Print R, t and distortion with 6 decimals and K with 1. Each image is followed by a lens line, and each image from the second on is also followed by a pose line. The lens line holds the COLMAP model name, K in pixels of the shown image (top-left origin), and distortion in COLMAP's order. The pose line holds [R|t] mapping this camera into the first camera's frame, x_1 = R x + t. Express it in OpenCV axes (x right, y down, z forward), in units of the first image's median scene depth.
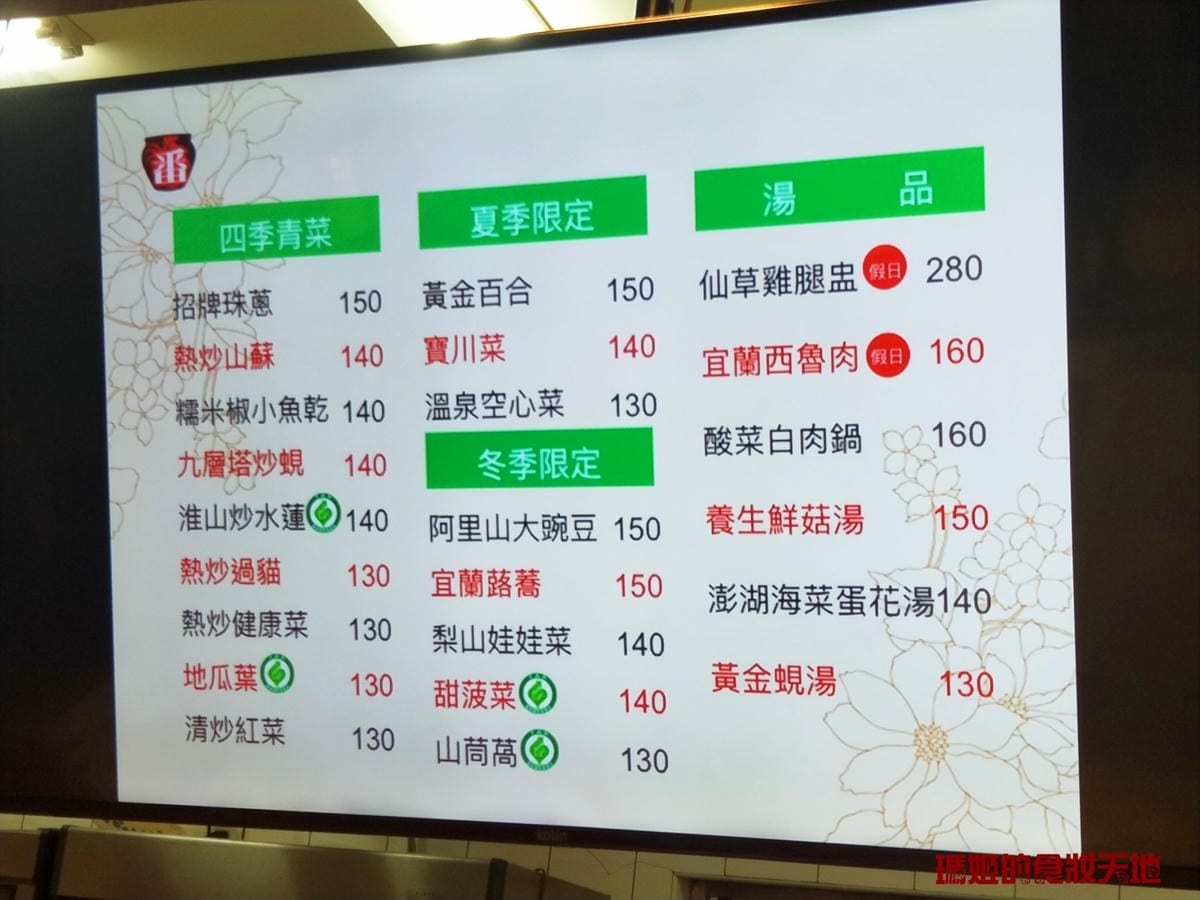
lens RADIAL K [[1086.6, 0, 601.7], [0, 1086.6, 394.6], [0, 0, 1]] dist [0.053536, -0.150933]
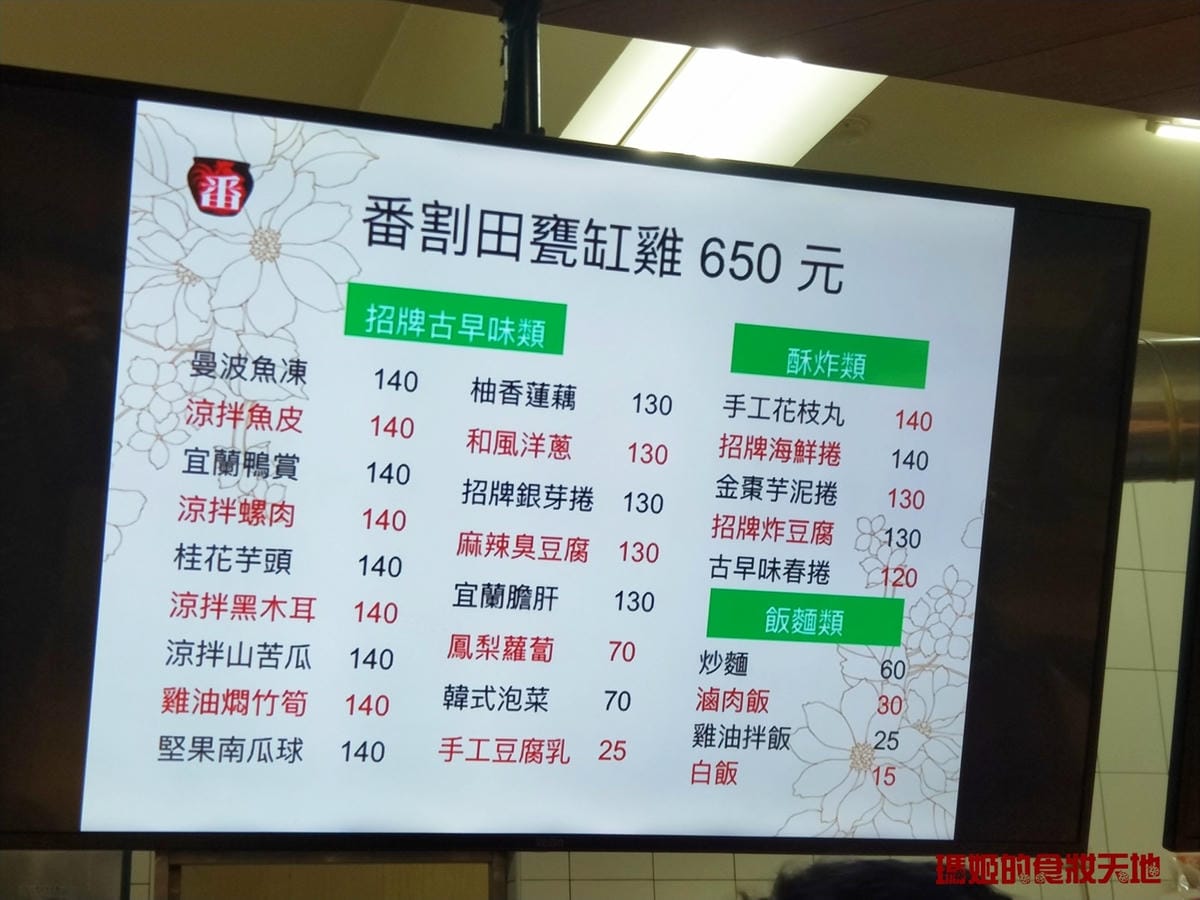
lens RADIAL K [[1086.6, 0, 601.7], [0, 1086.6, 394.6], [0, 0, 1]] dist [0.053536, -0.150933]
pose [[0.914951, 0.101358, 0.390629, -0.450630], [-0.110764, 0.993846, 0.001561, -0.066363], [-0.388067, -0.044696, 0.920547, -0.051679]]
